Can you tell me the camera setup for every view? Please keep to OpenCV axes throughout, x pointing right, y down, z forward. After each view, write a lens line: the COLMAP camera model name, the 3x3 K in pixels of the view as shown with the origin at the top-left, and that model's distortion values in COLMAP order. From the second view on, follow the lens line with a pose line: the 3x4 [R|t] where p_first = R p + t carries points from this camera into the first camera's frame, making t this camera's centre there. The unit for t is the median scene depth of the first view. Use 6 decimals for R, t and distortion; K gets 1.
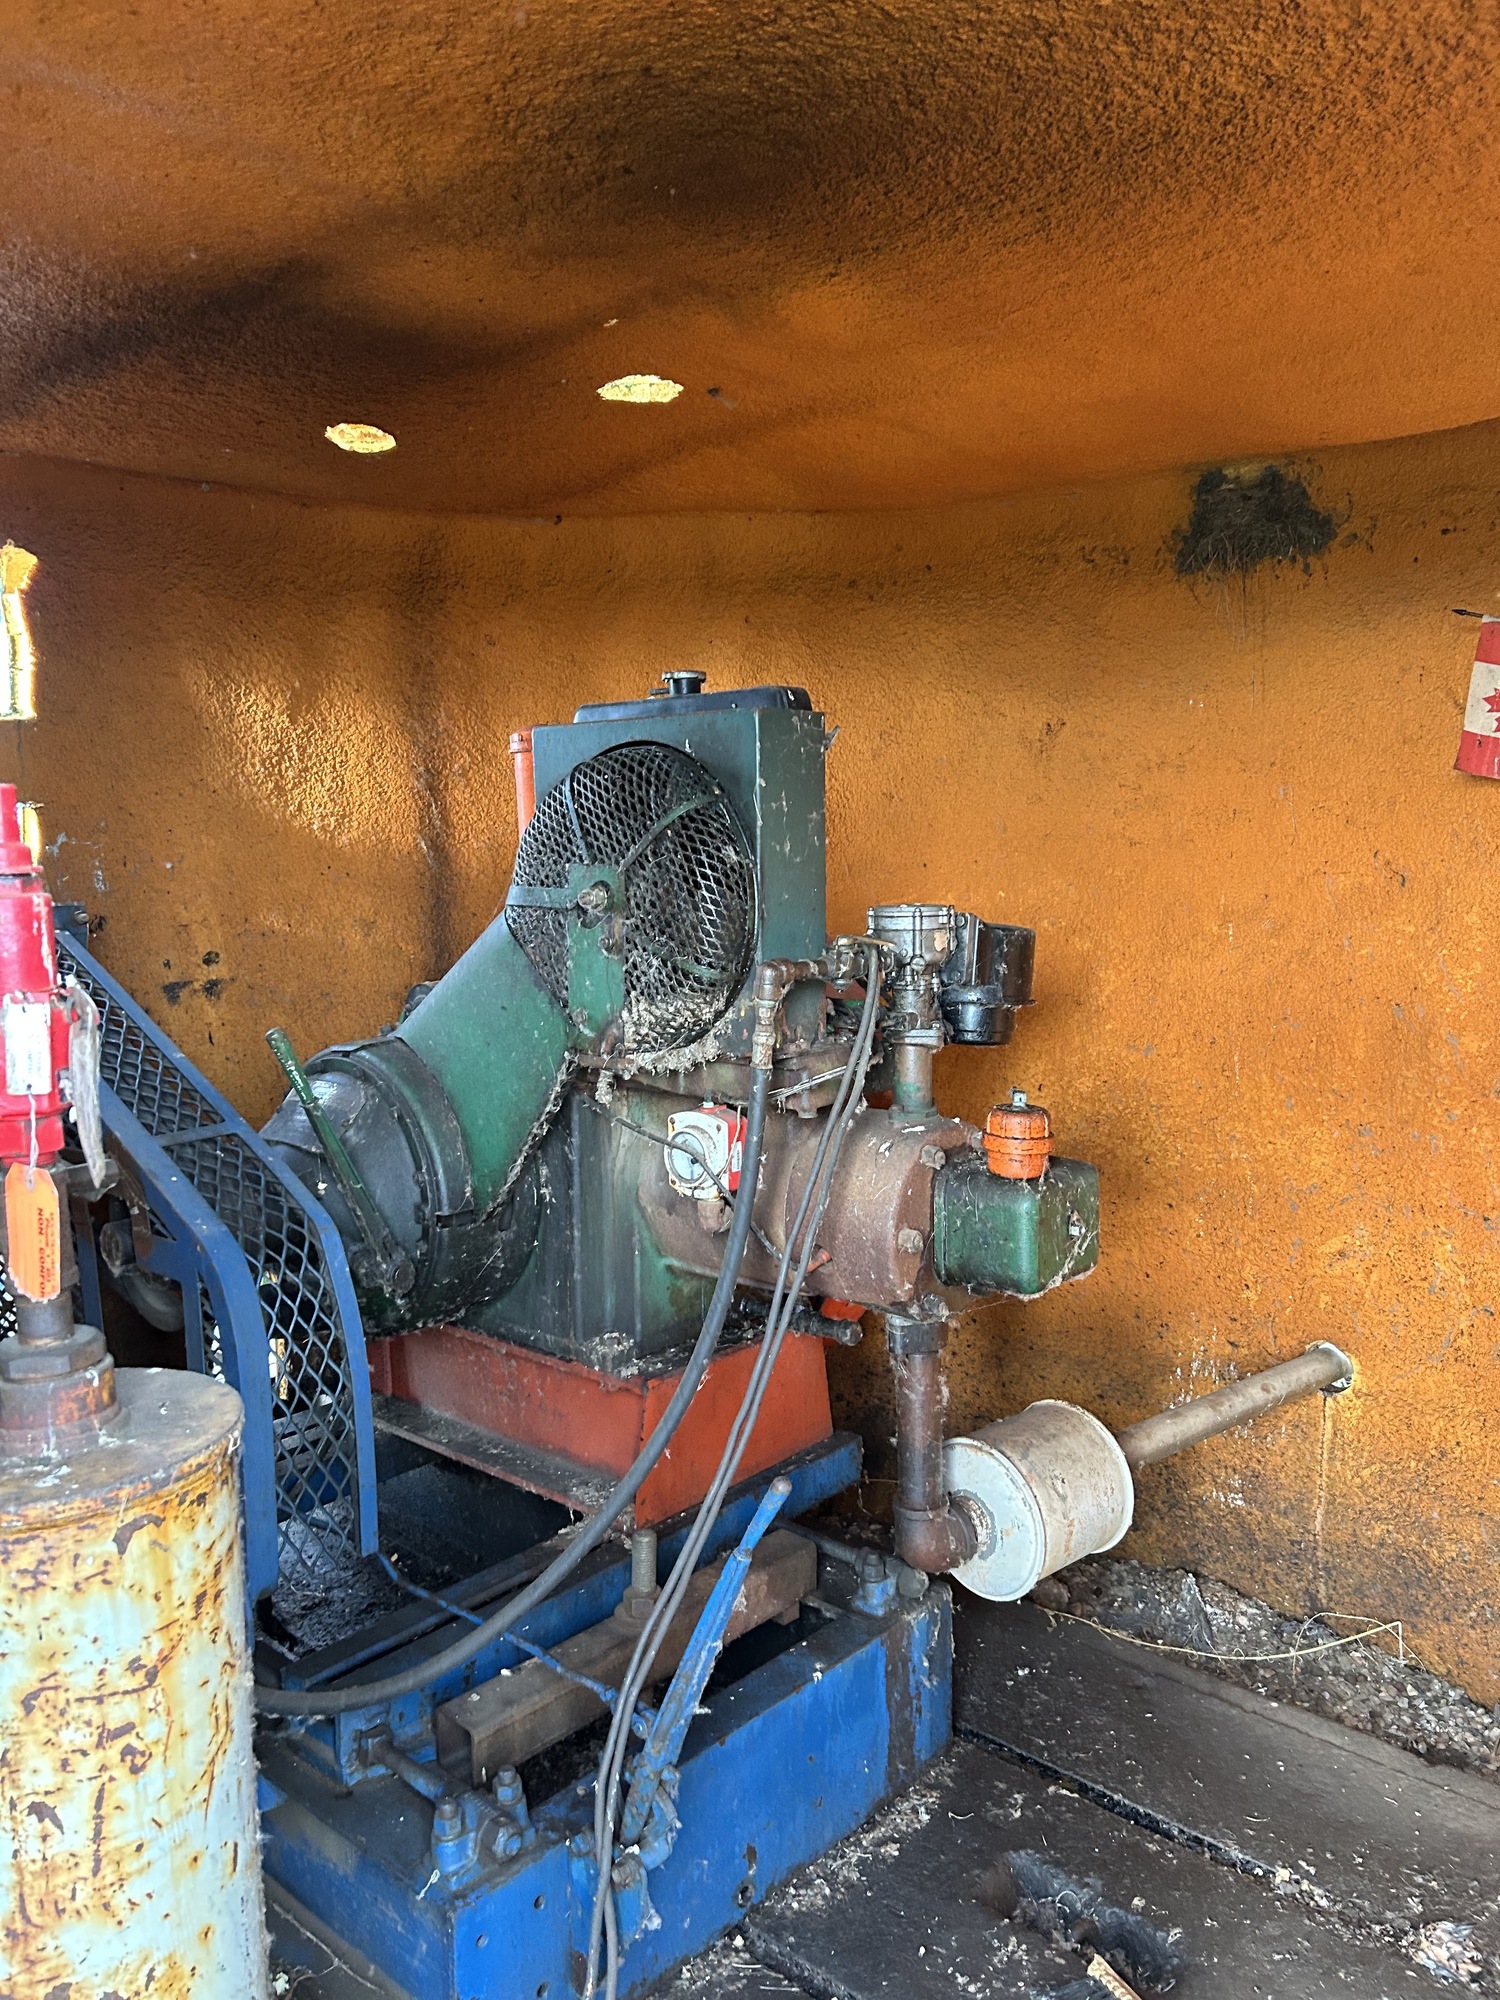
lens RADIAL K [[1516.3, 0, 744.4], [0, 1516.3, 1001.3], [0, 0, 1]] dist [0.000780, -0.005276]
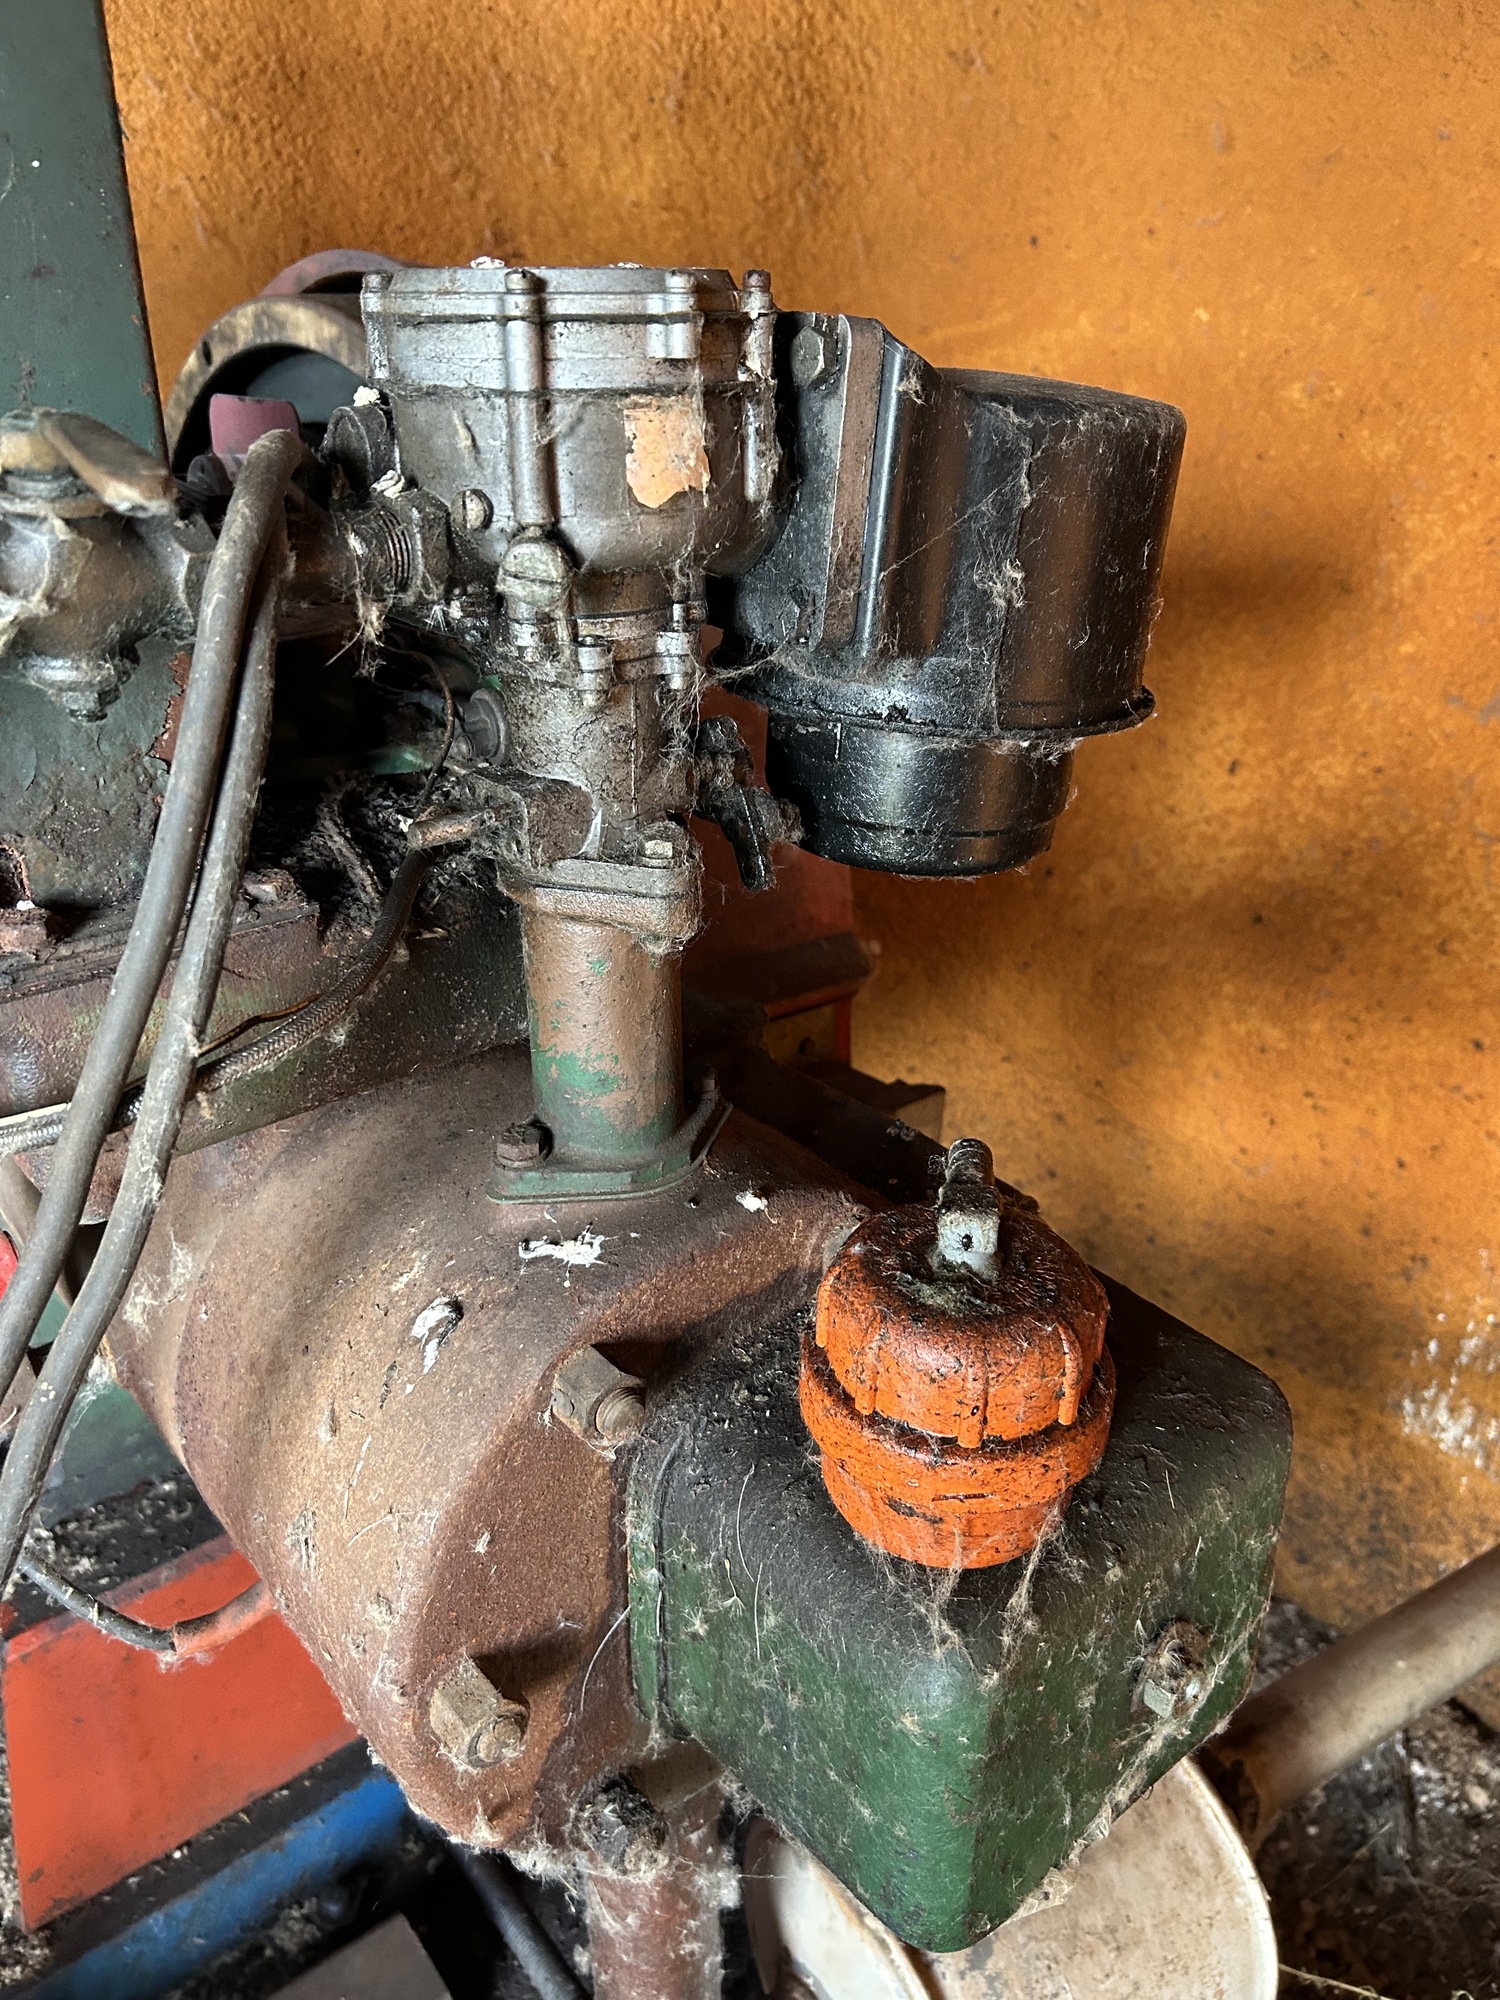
lens RADIAL K [[1516.3, 0, 760.2], [0, 1516.3, 1008.8], [0, 0, 1]] dist [0.000780, -0.005276]
pose [[0.989557, 0.076643, -0.122080, 0.165461], [-0.031713, 0.941936, 0.334291, -0.036691], [0.140612, -0.326928, 0.934530, 0.753609]]
